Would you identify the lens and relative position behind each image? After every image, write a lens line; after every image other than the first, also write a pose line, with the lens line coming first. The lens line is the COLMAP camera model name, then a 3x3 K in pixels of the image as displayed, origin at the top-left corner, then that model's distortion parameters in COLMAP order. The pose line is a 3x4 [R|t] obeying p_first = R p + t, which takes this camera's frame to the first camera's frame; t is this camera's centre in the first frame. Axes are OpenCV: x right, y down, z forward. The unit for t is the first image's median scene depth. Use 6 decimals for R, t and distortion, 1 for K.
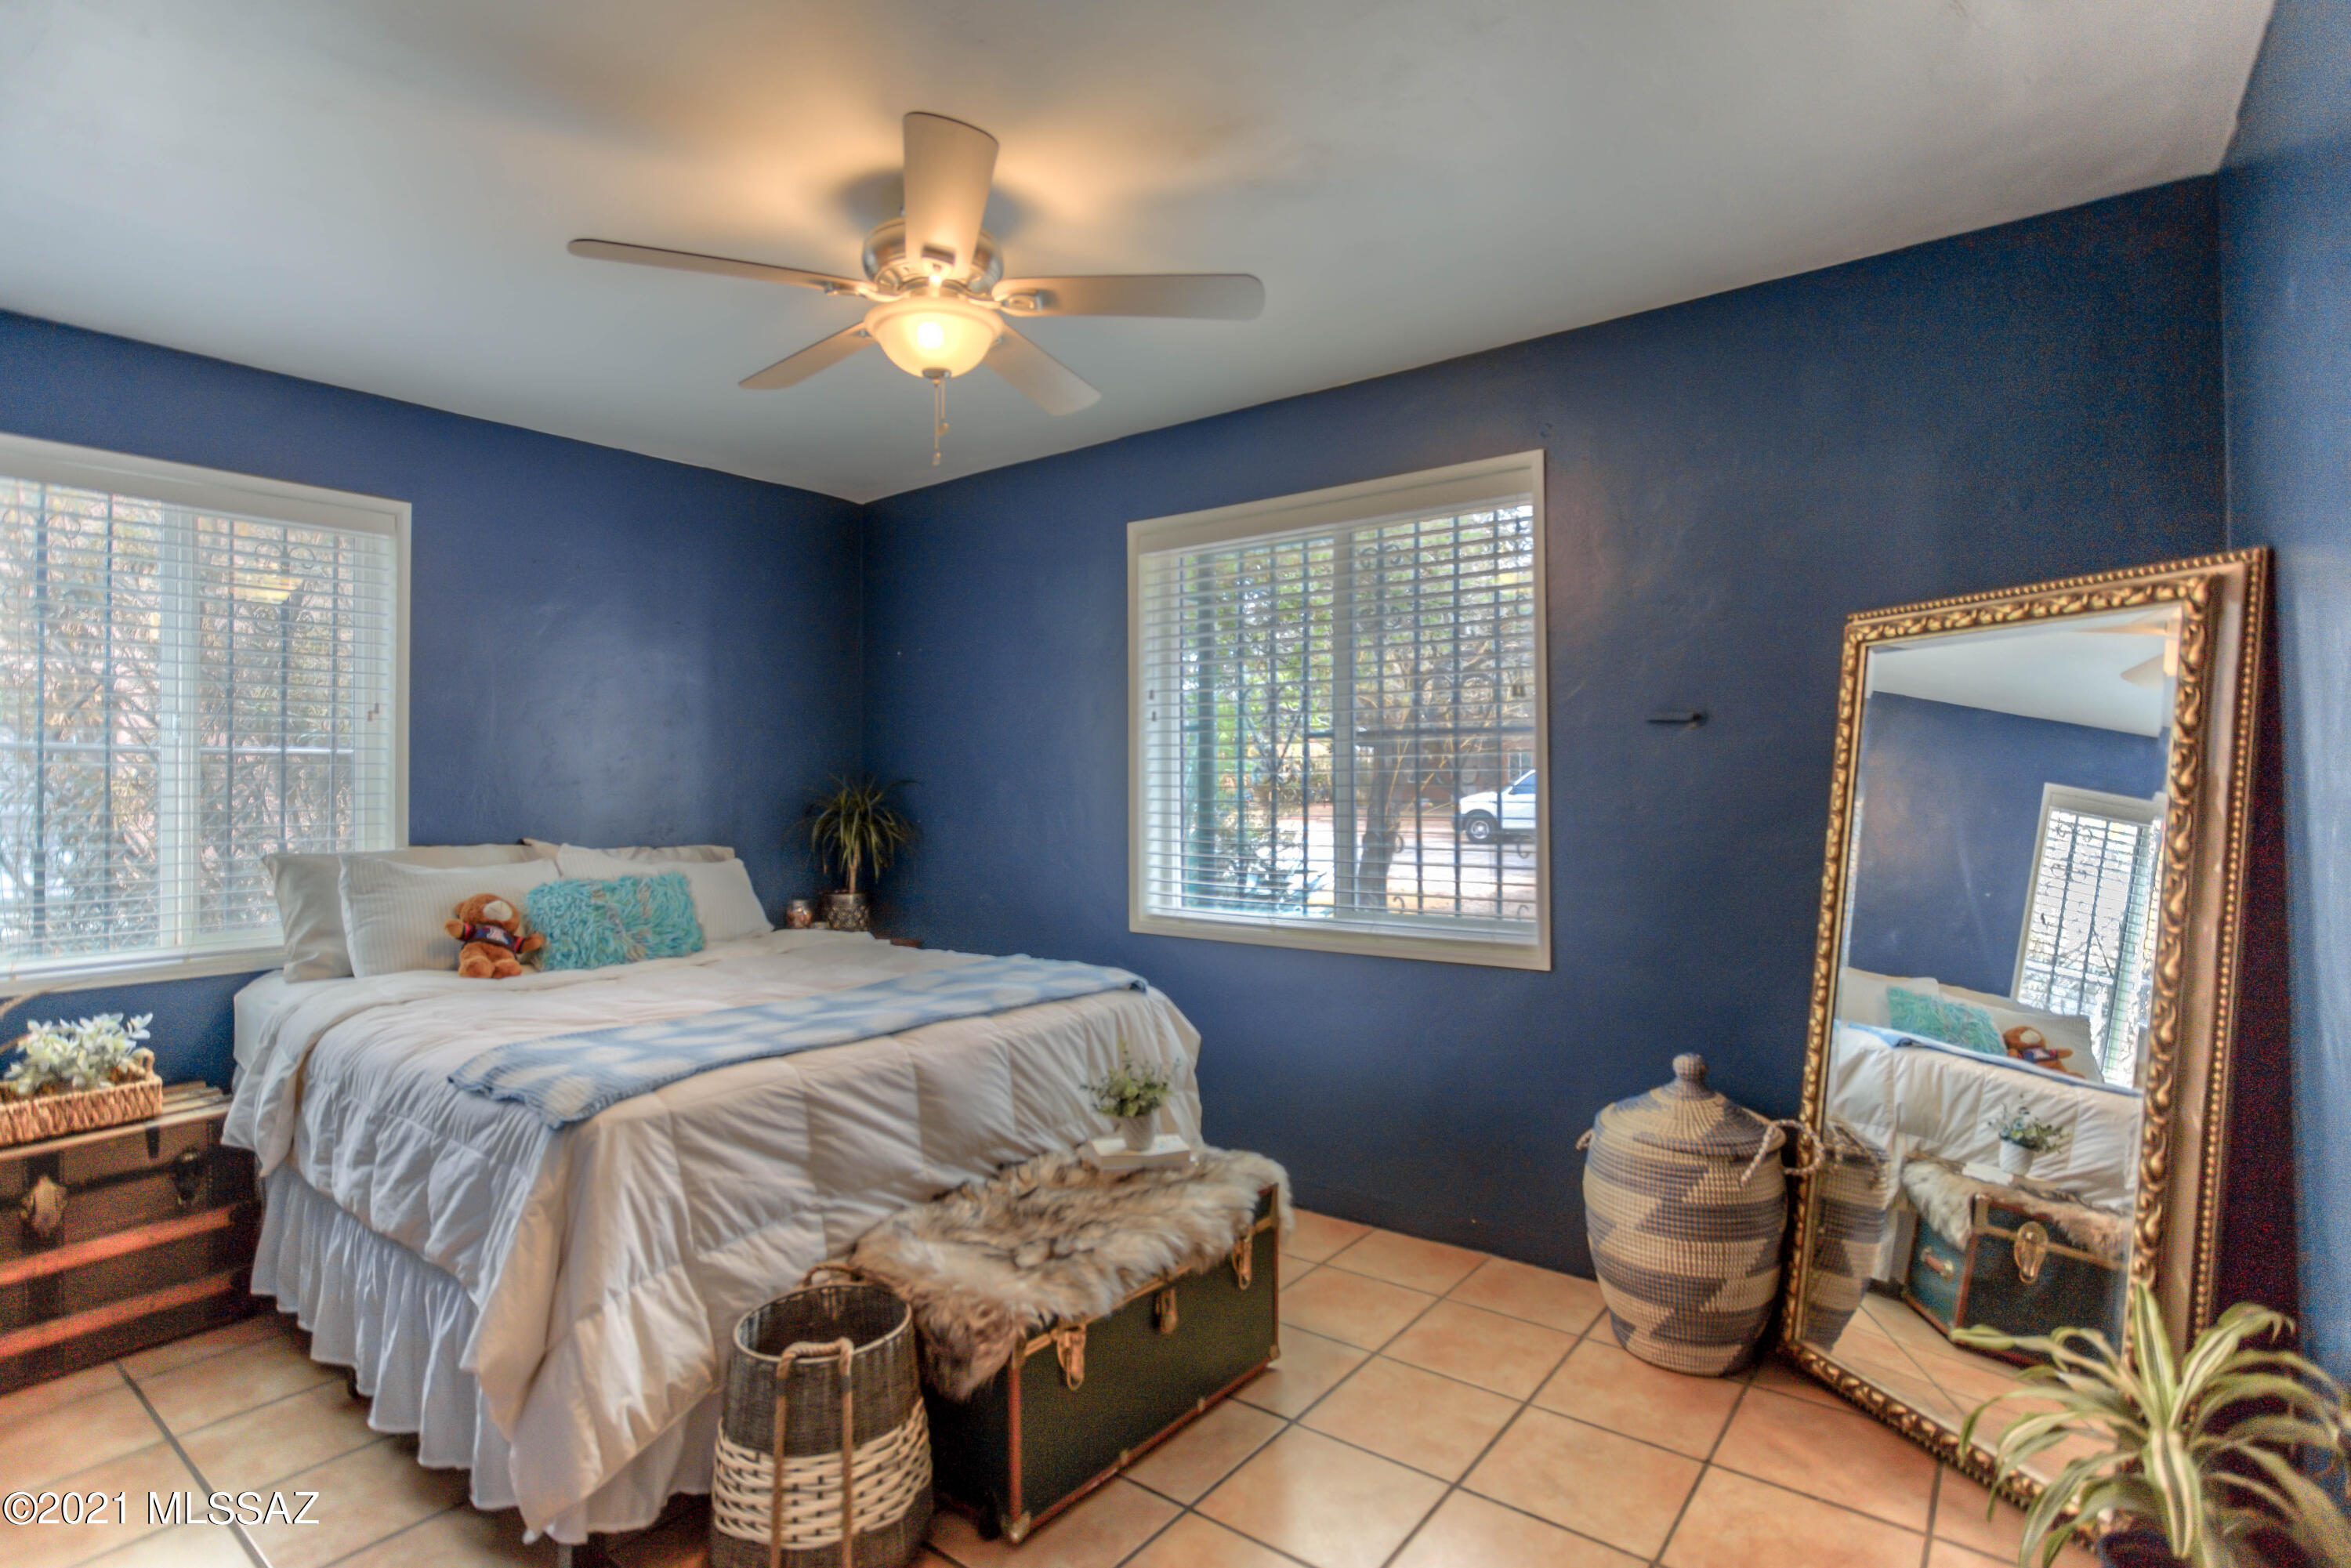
lens RADIAL K [[1161.3, 0, 1192.0], [0, 1161.3, 760.4], [0, 0, 1]] dist [-0.057726, 0.029176]
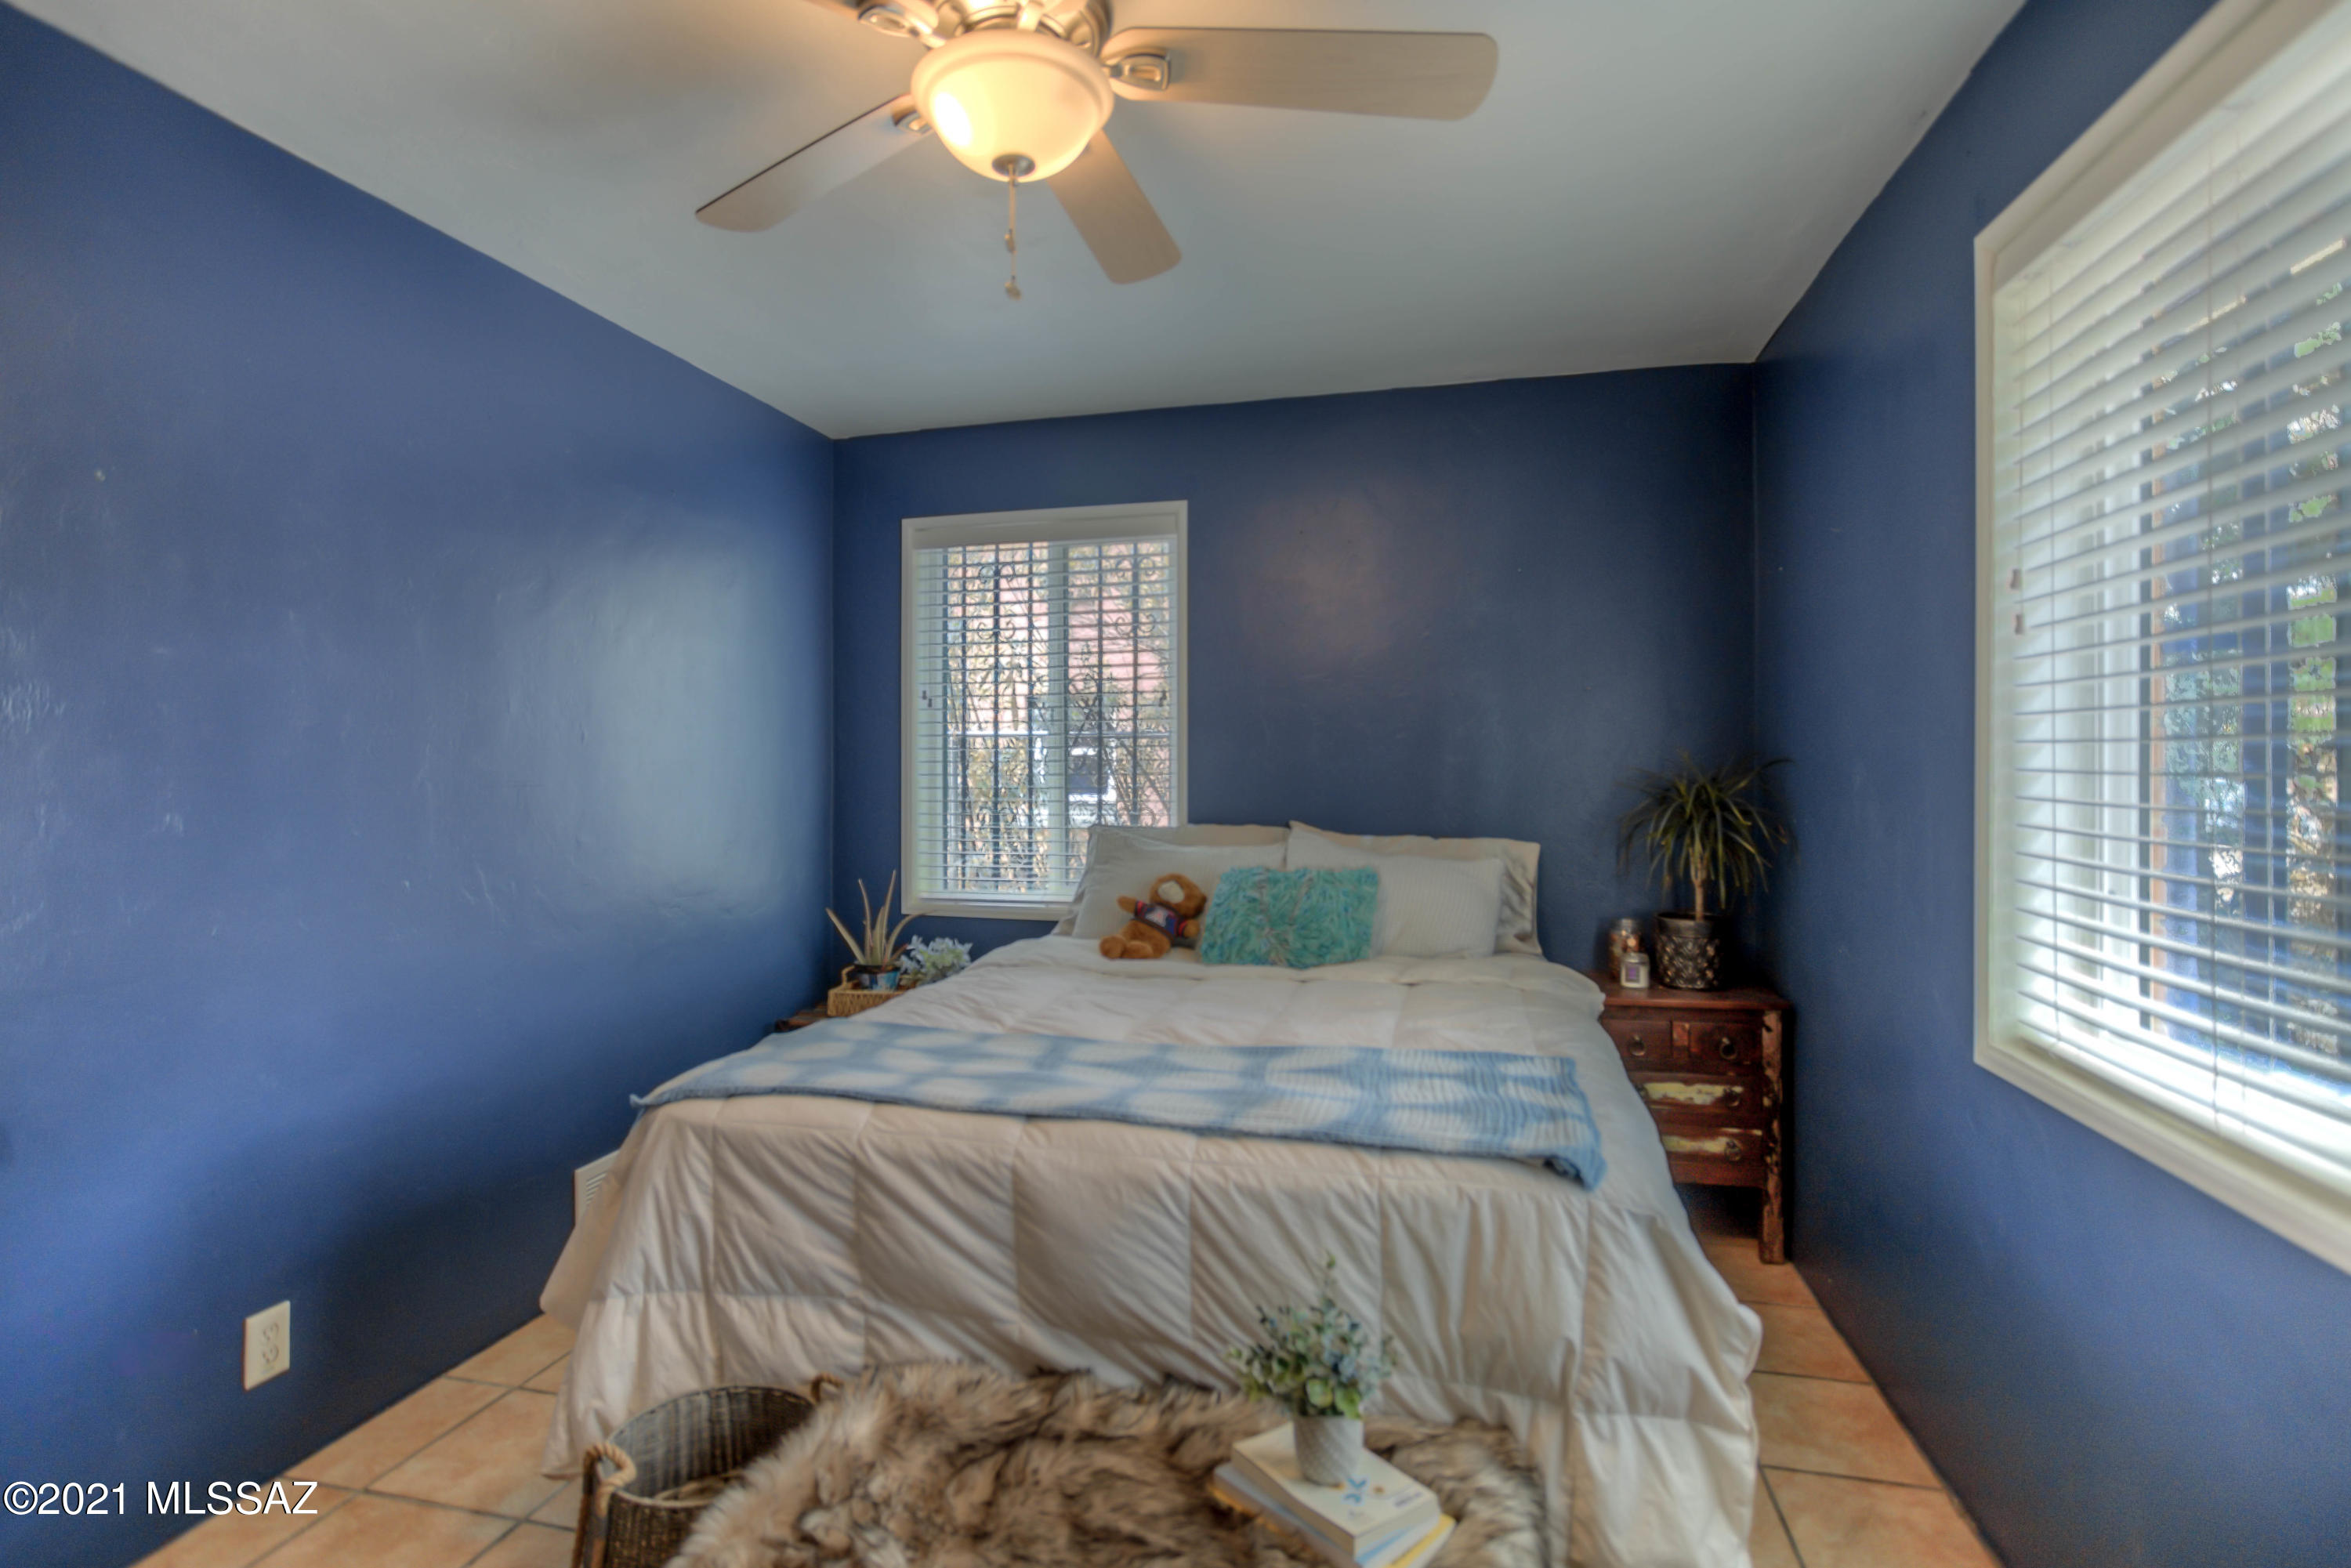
lens RADIAL K [[1161.3, 0, 1192.0], [0, 1161.3, 760.4], [0, 0, 1]] dist [-0.057726, 0.029176]
pose [[0.385101, -0.000297, -0.922874, 0.438461], [0.019186, 0.999786, 0.007684, 0.011957], [0.922675, -0.020665, 0.385025, 0.817993]]
